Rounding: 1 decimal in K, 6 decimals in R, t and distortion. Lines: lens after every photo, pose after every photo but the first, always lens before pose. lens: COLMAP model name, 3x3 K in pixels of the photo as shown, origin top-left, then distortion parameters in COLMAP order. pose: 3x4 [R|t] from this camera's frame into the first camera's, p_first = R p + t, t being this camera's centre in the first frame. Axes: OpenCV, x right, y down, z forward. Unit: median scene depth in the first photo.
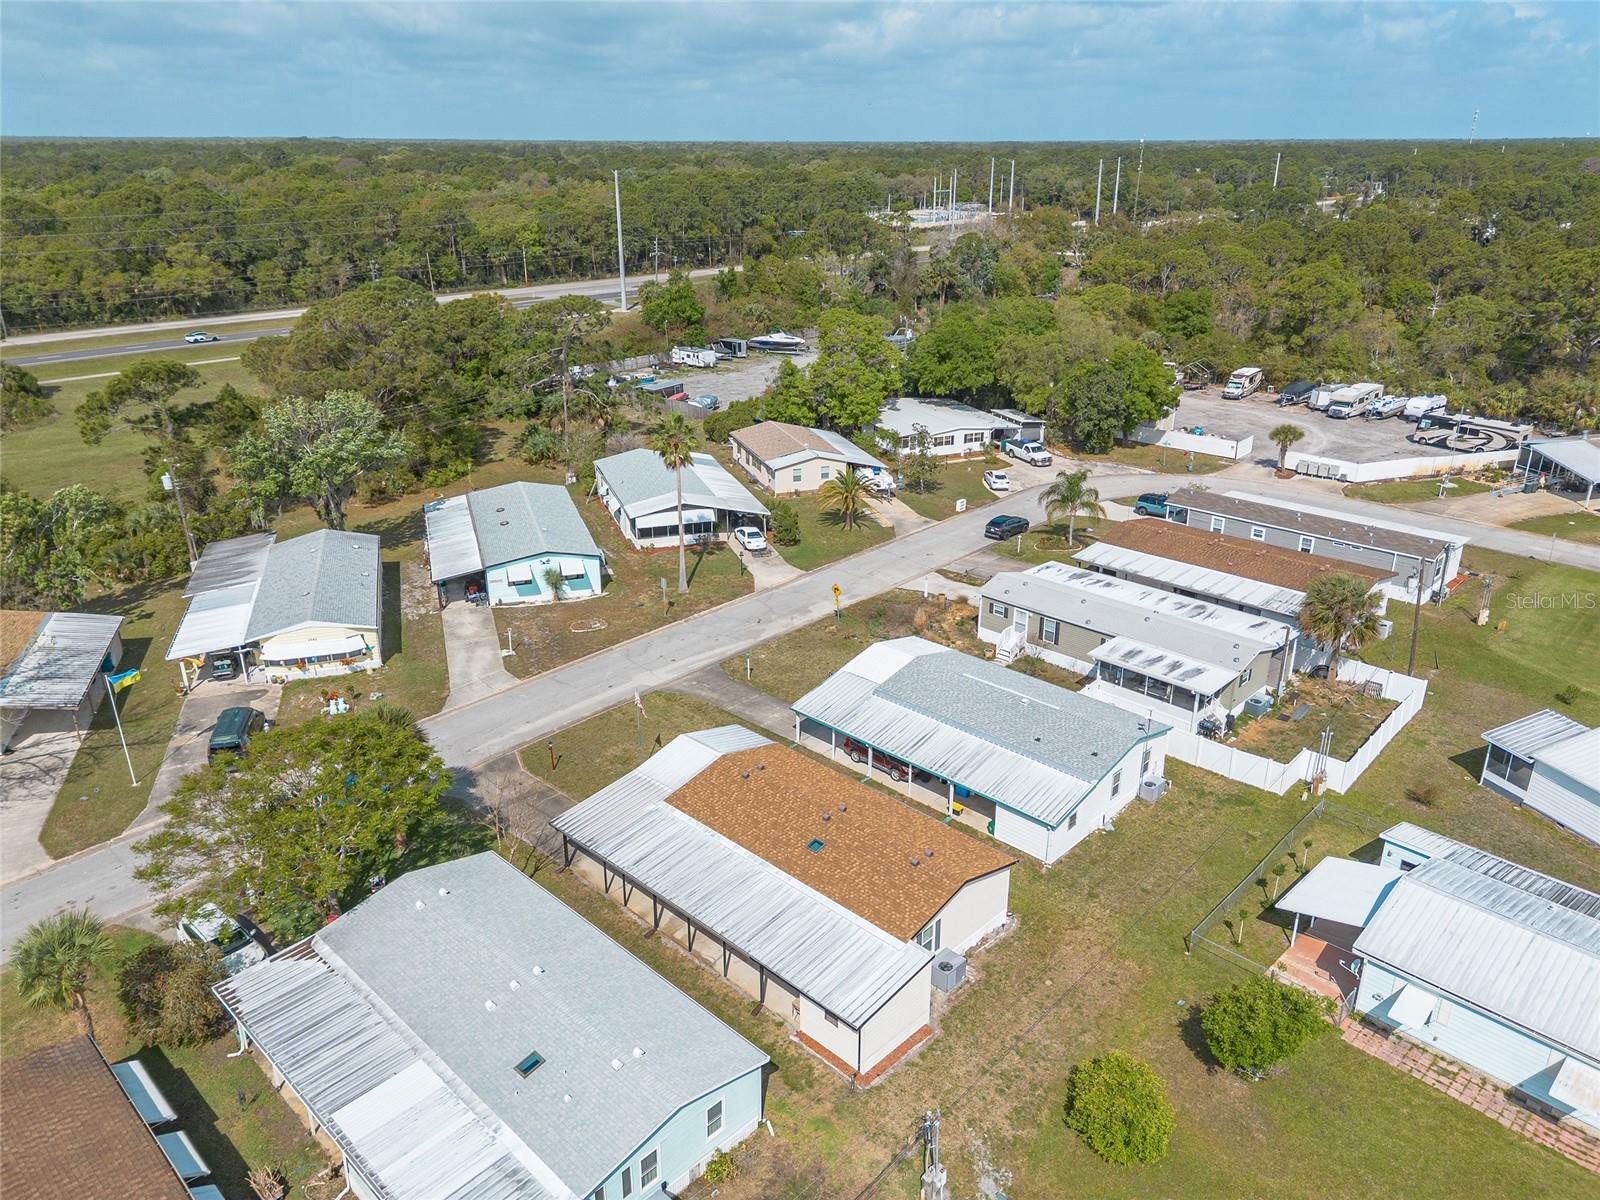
lens RADIAL K [[1129.8, 0, 793.9], [0, 1129.8, 606.6], [0, 0, 1]] dist [0.076995, -0.070270]
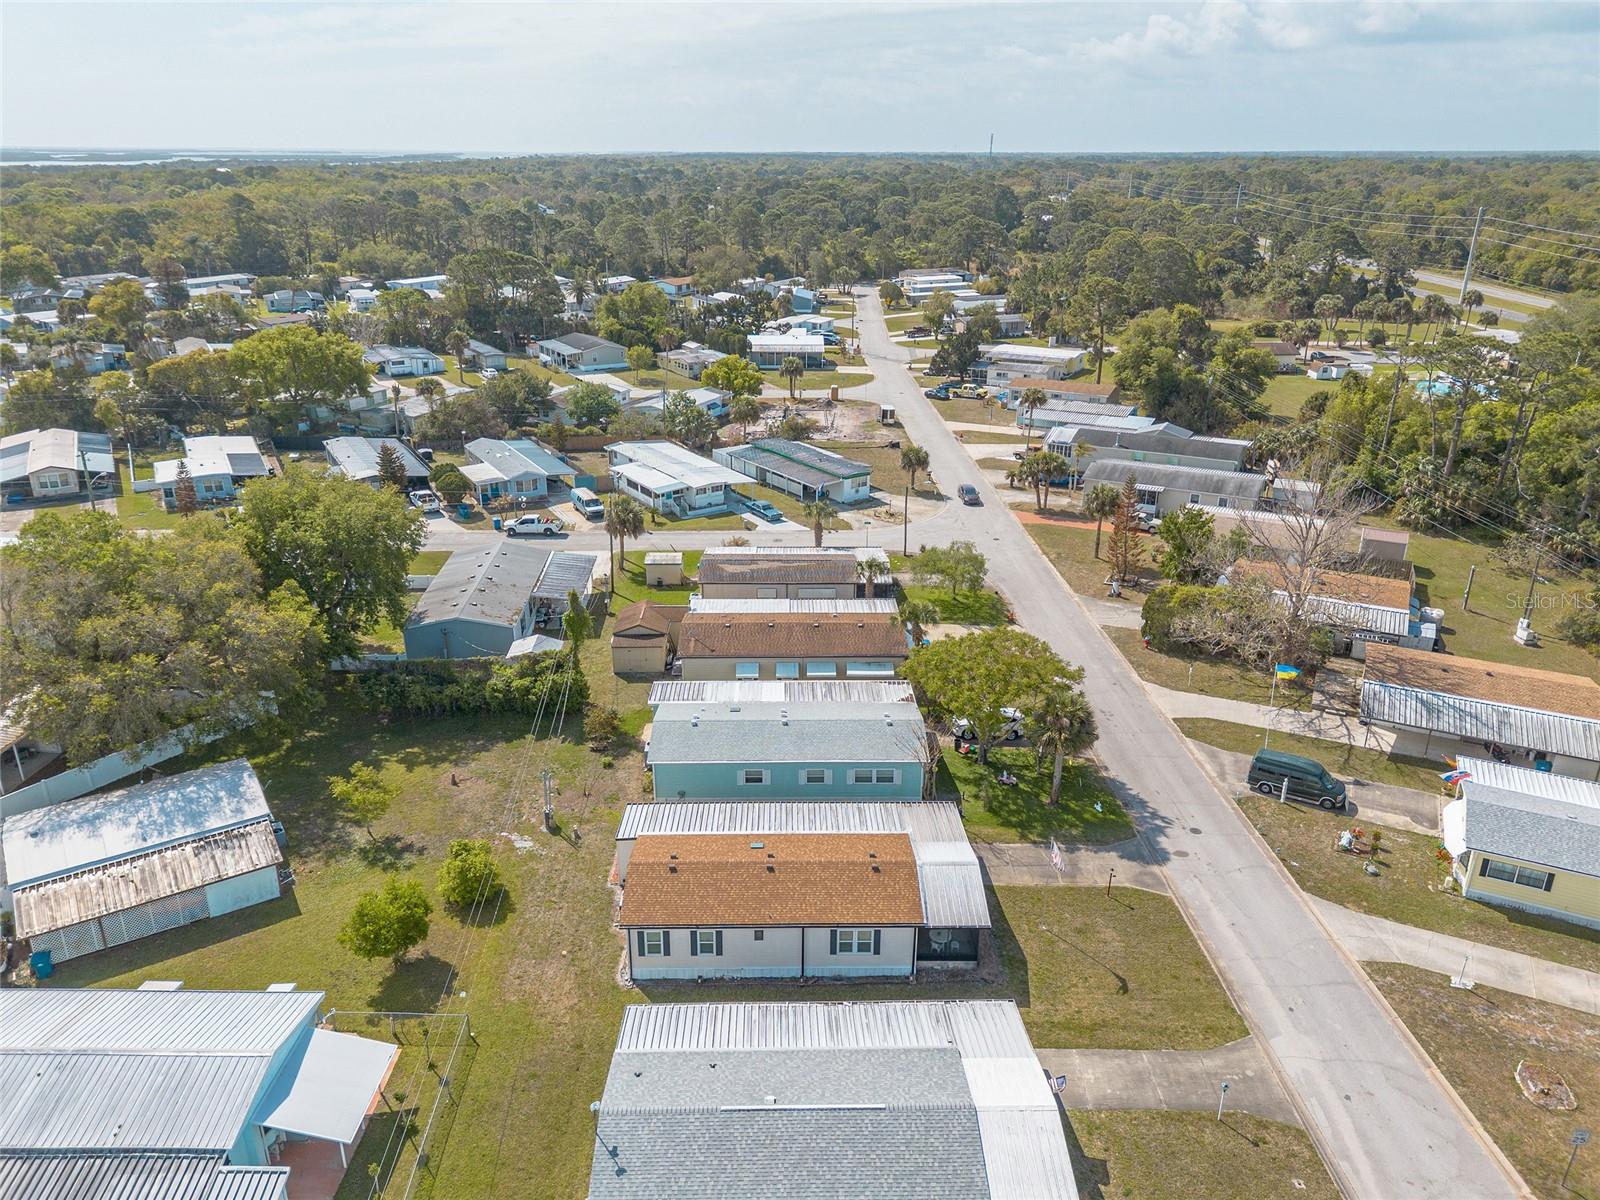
lens RADIAL K [[1129.8, 0, 801.4], [0, 1129.8, 610.2], [0, 0, 1]] dist [0.076995, -0.070270]
pose [[-0.703706, 0.263019, -0.660015, 0.376600], [-0.273752, 0.756859, 0.593485, -0.372642], [0.655635, 0.598319, -0.460604, 0.752669]]
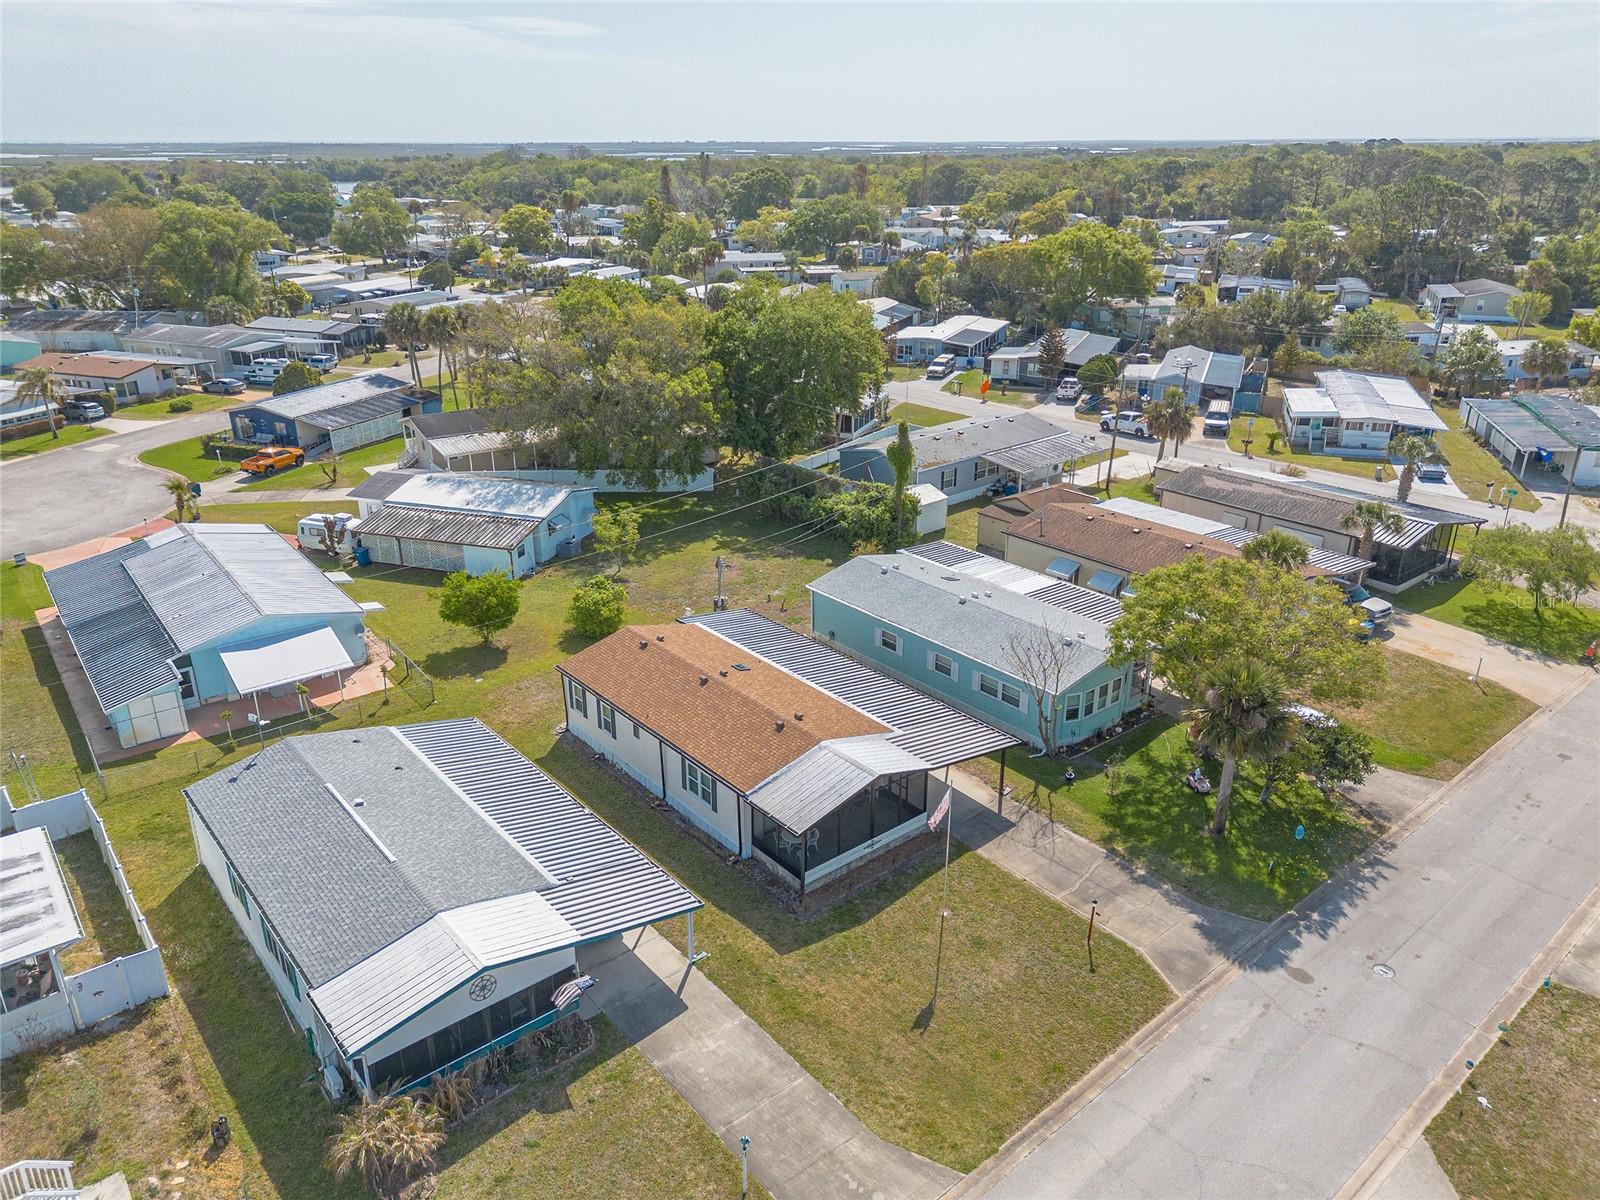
lens RADIAL K [[1129.8, 0, 802.4], [0, 1129.8, 605.0], [0, 0, 1]] dist [0.076995, -0.070270]
pose [[-0.994221, -0.037884, 0.100448, -0.072924], [0.043247, 0.715051, 0.697733, -0.289357], [-0.098258, 0.698045, -0.709280, 0.885222]]
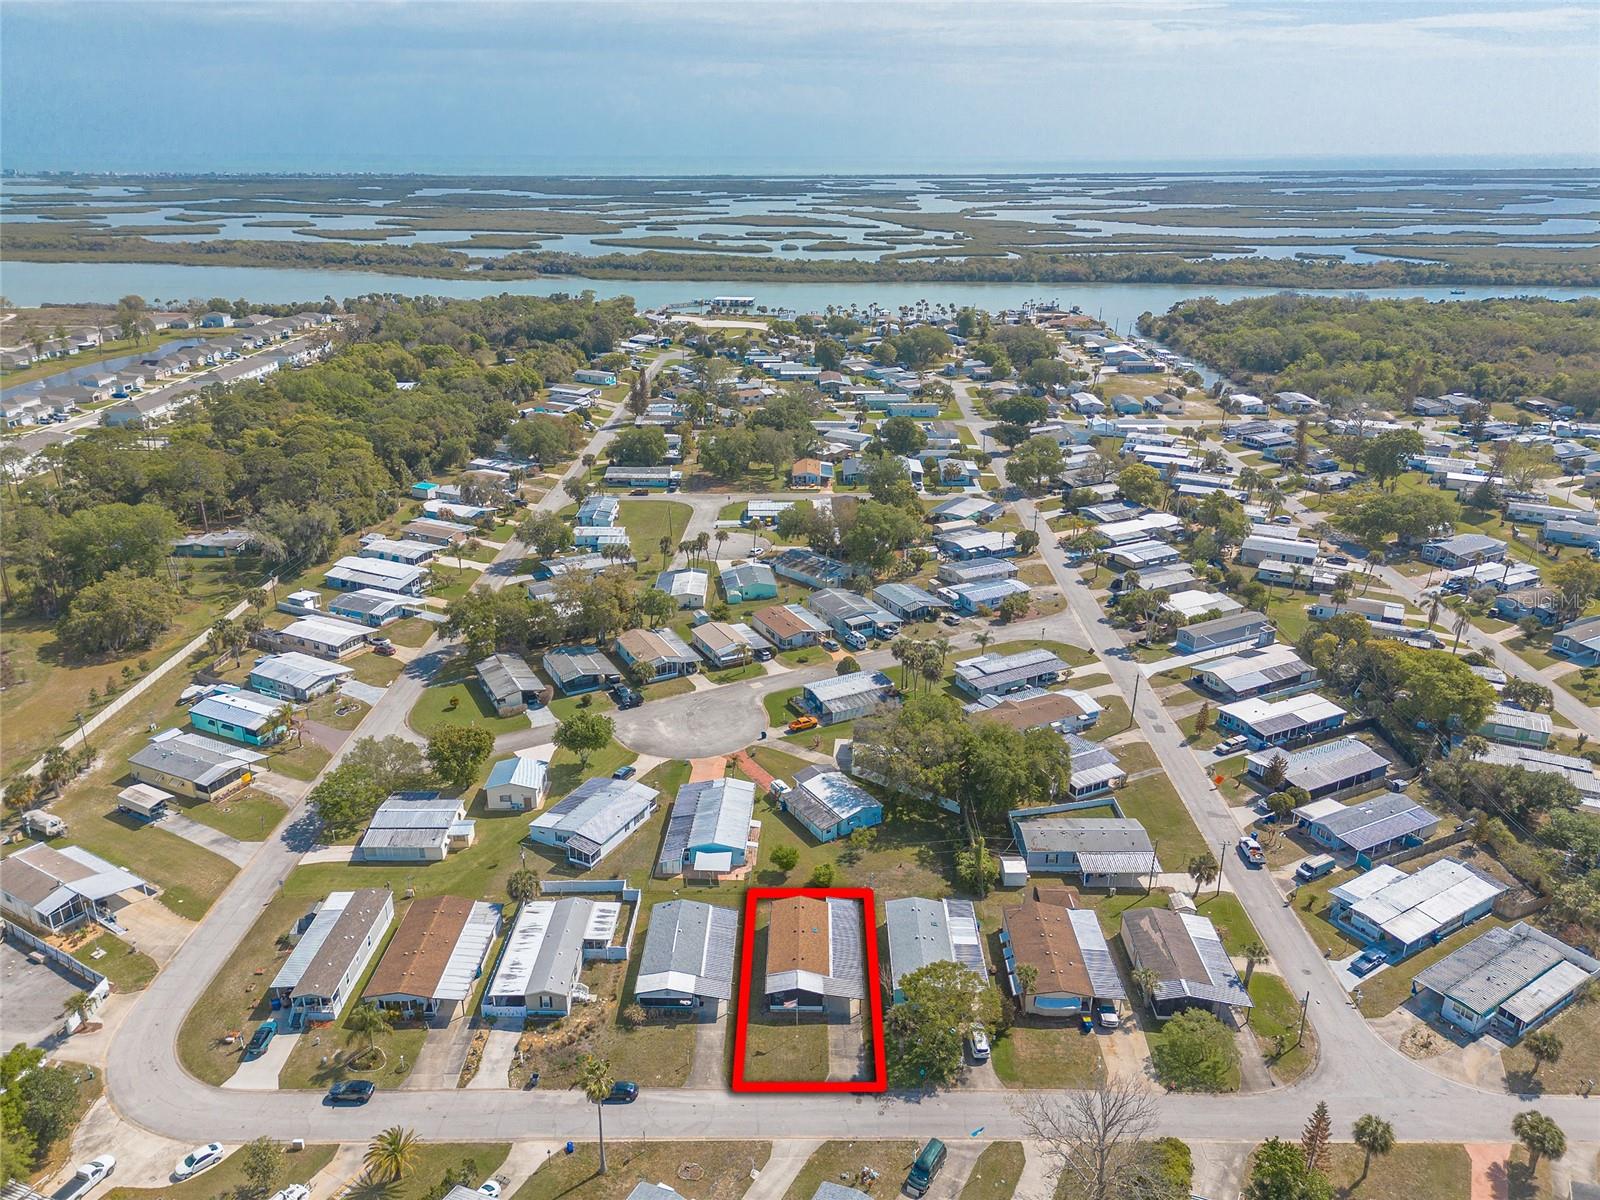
lens RADIAL K [[1129.8, 0, 784.7], [0, 1129.8, 643.2], [0, 0, 1]] dist [0.076995, -0.070270]
pose [[-0.680791, -0.293770, 0.670986, -0.893368], [0.277898, 0.743971, 0.607683, -1.143288], [-0.677713, 0.600172, -0.424851, 0.977398]]
